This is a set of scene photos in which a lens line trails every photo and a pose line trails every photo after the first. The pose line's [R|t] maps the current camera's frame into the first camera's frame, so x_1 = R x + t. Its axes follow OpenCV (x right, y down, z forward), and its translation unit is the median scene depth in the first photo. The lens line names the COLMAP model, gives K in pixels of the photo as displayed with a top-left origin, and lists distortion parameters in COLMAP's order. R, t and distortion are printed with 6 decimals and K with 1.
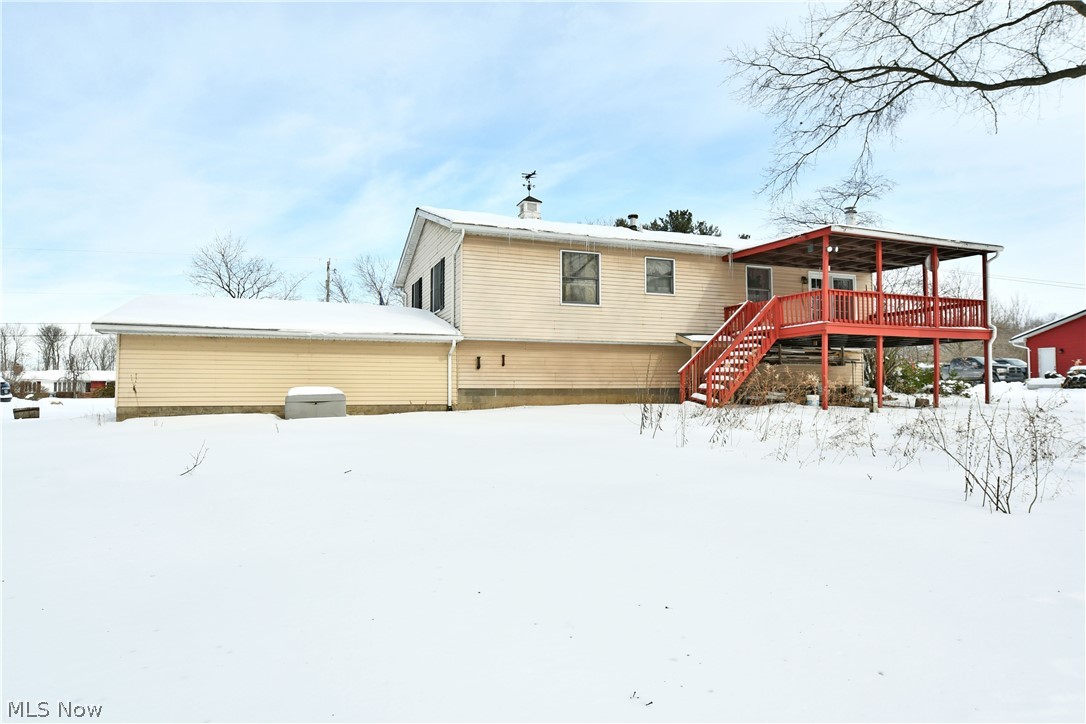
lens RADIAL K [[662.1, 0, 553.2], [0, 662.1, 358.0], [0, 0, 1]] dist [0.008158, -0.004004]
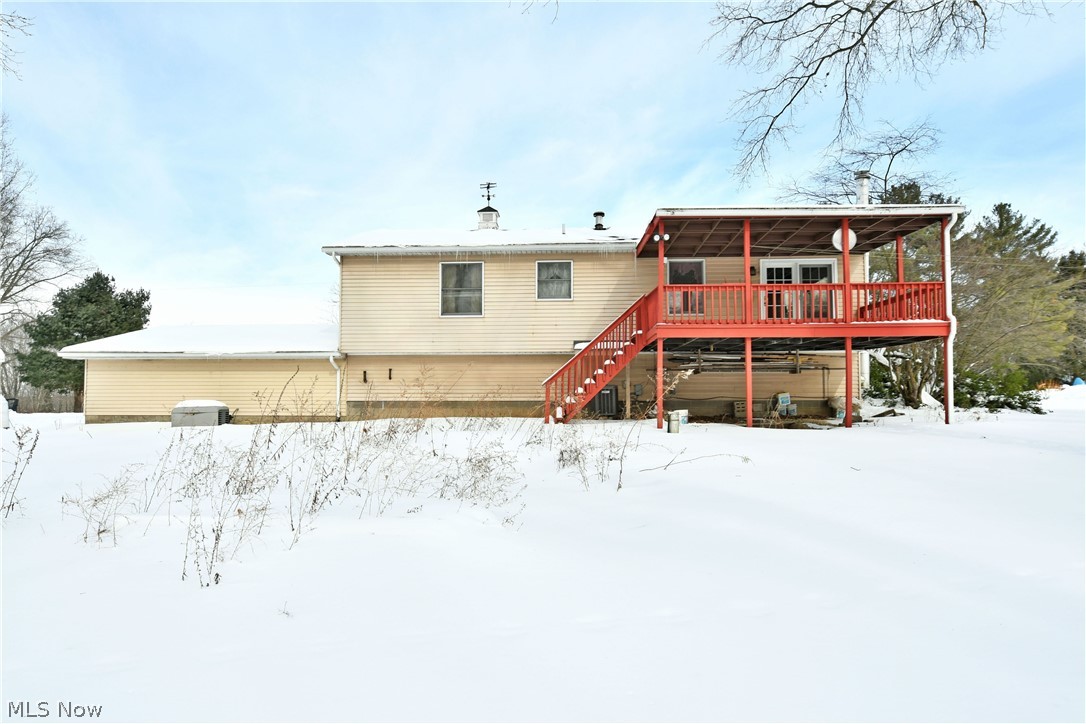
lens RADIAL K [[662.1, 0, 548.7], [0, 662.1, 372.3], [0, 0, 1]] dist [0.008158, -0.004004]
pose [[0.911451, -0.014862, -0.411141, 0.559811], [0.019923, 0.999769, 0.008026, -0.002131], [0.410926, -0.015507, 0.911537, 0.155290]]
